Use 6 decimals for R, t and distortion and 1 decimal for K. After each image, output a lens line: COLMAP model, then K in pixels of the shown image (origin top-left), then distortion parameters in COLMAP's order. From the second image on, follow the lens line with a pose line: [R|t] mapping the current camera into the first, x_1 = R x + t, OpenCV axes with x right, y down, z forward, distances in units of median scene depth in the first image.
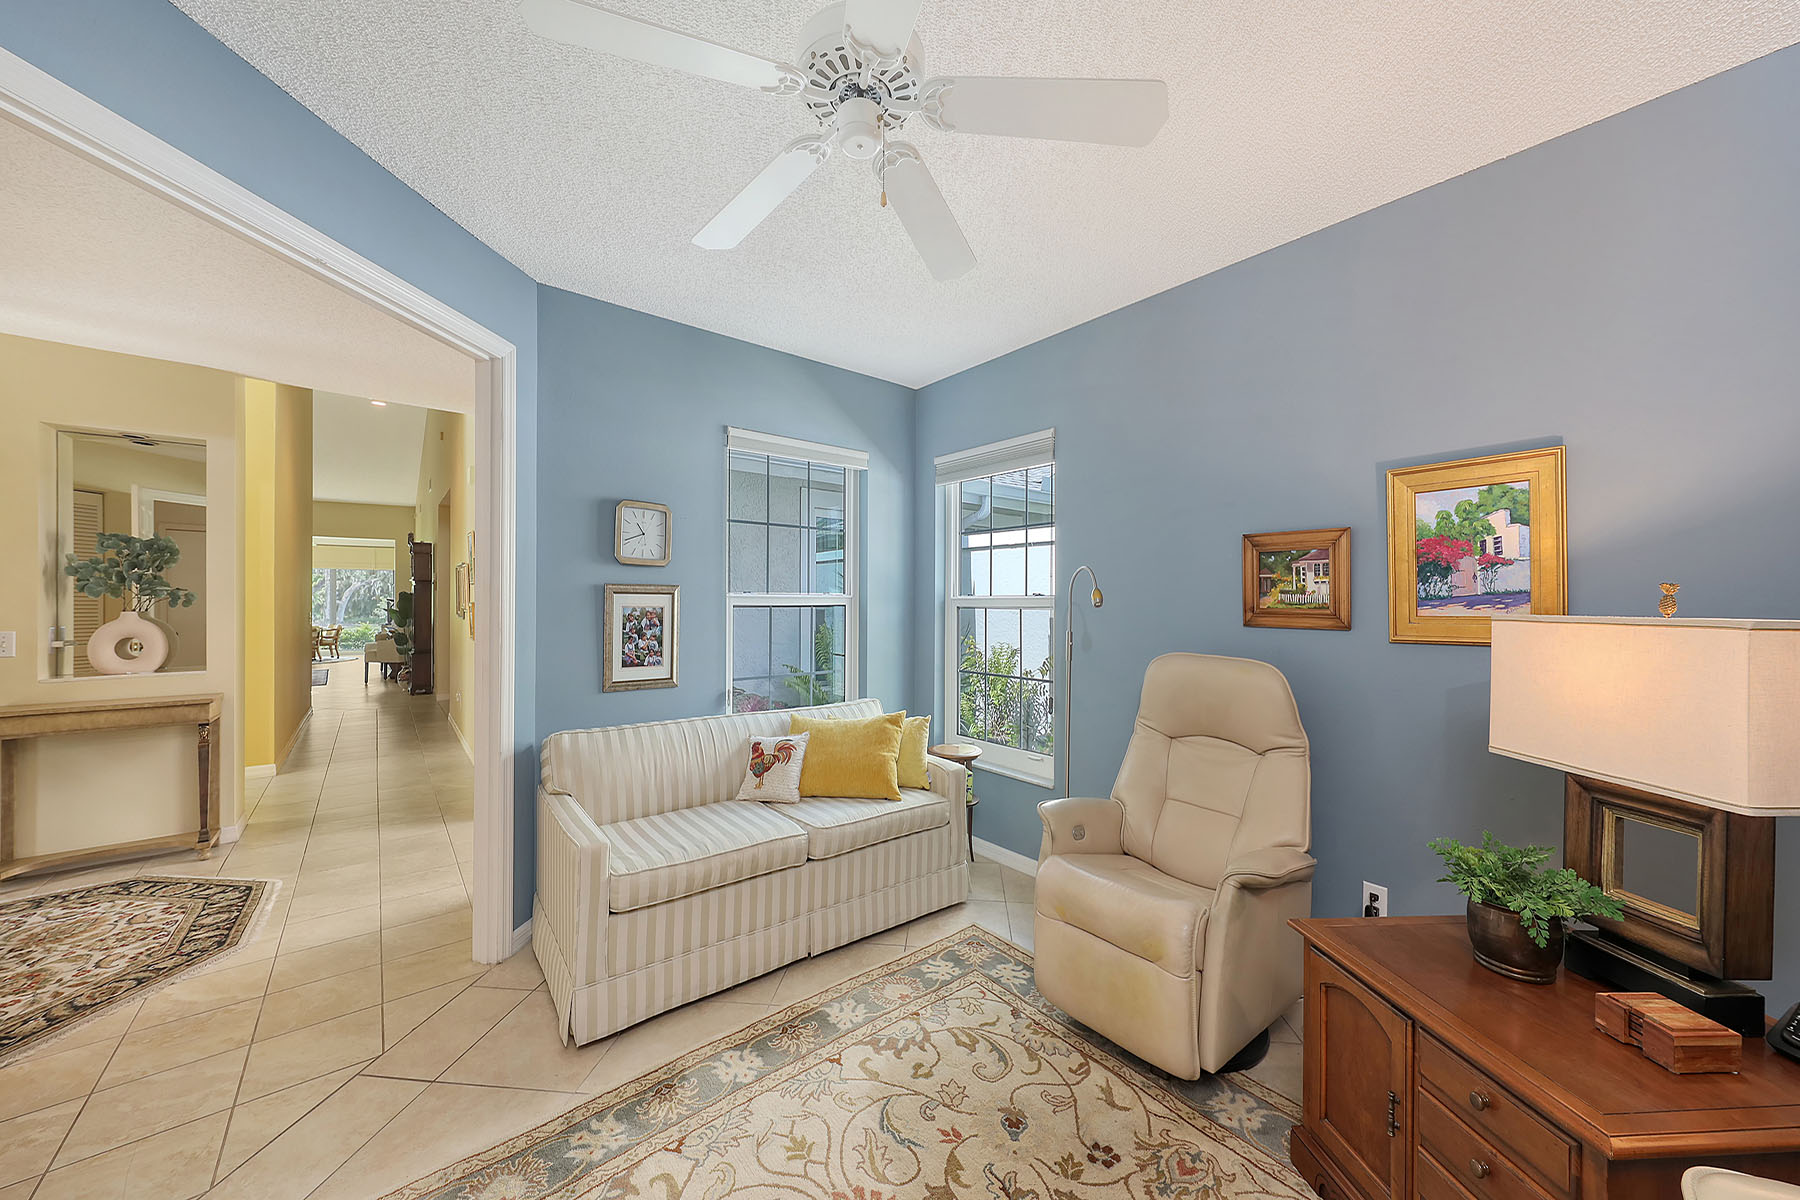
lens RADIAL K [[644.1, 0, 895.9], [0, 644.1, 594.6], [0, 0, 1]] dist [-0.000109, -0.000344]
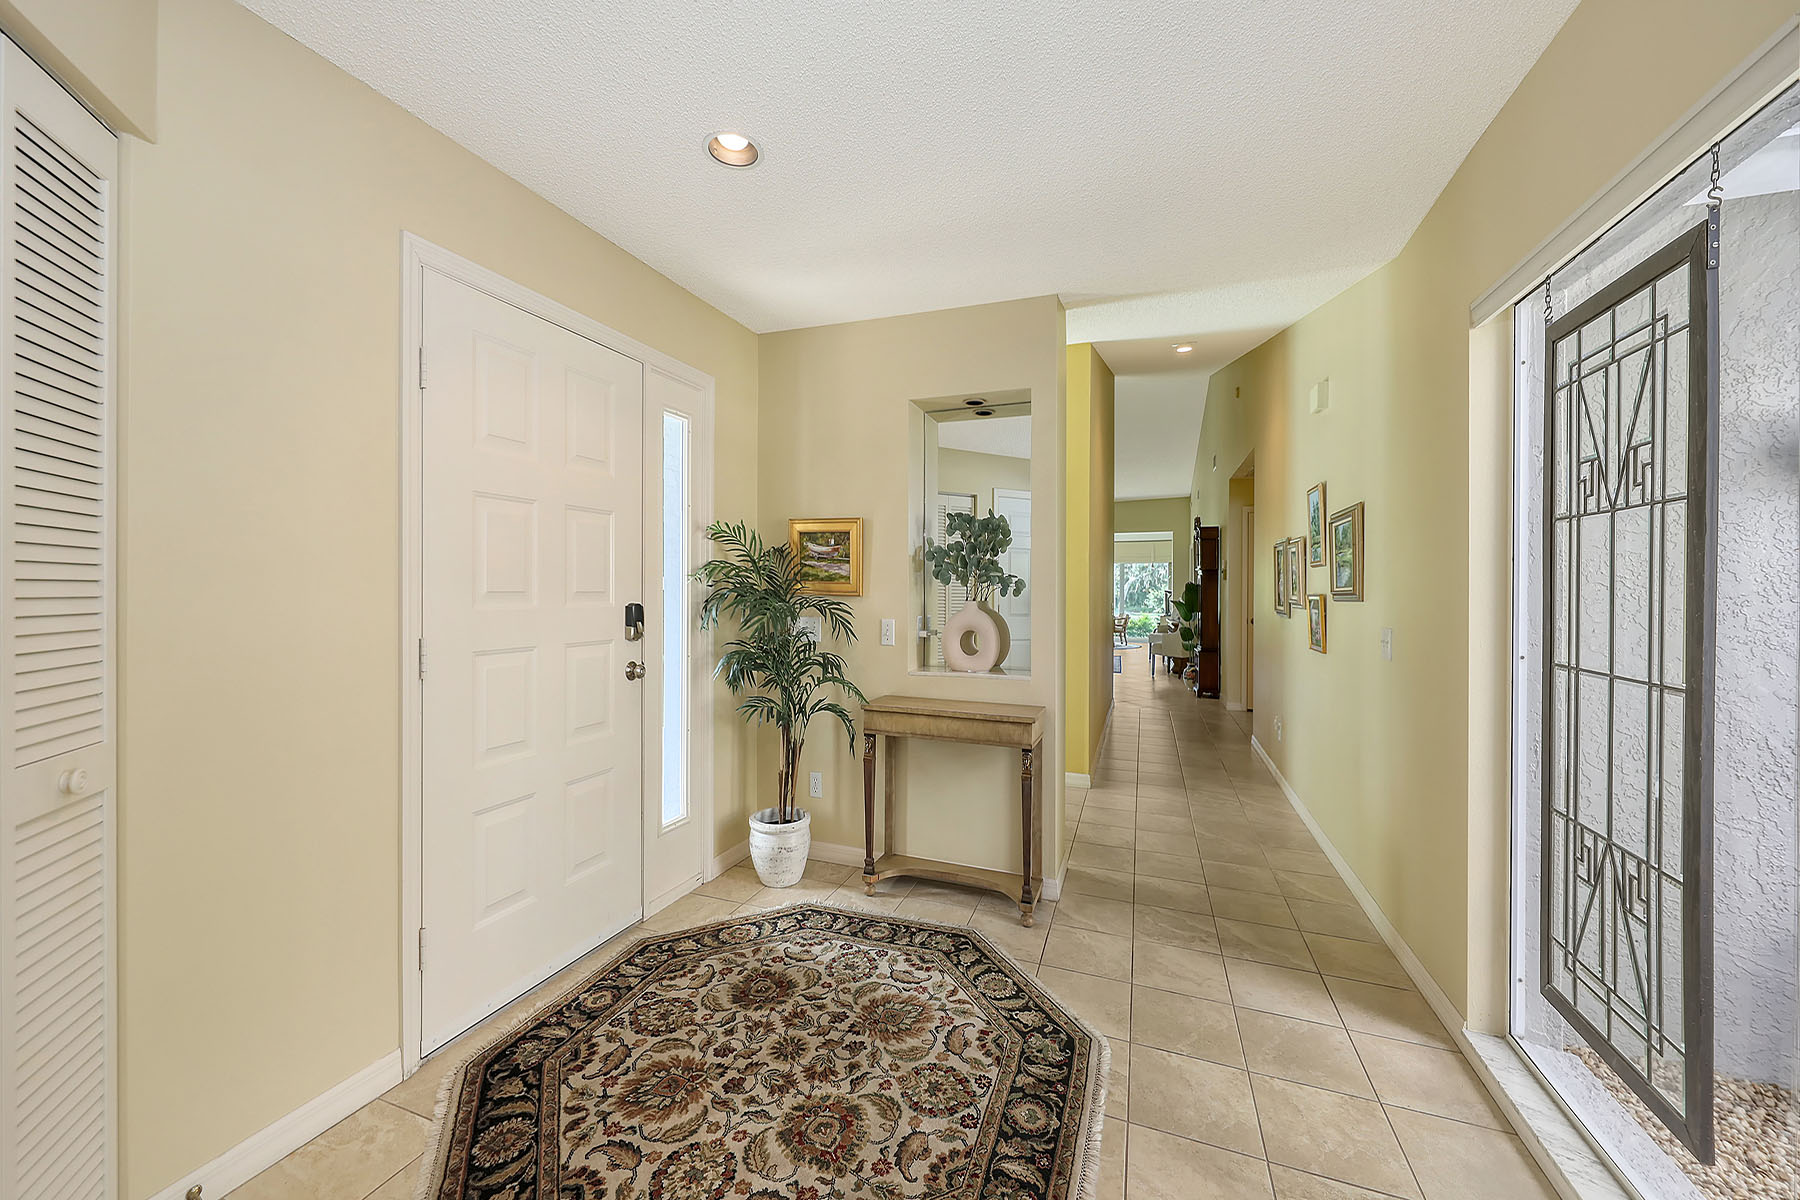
lens RADIAL K [[667.8, 0, 898.0], [0, 667.8, 589.8], [0, 0, 1]] dist [-0.002307, -0.000241]
pose [[0.510977, 0.003430, -0.859587, -0.453938], [-0.000459, 0.999993, 0.003717, 0.007524], [0.859594, -0.001505, 0.510975, 0.445262]]
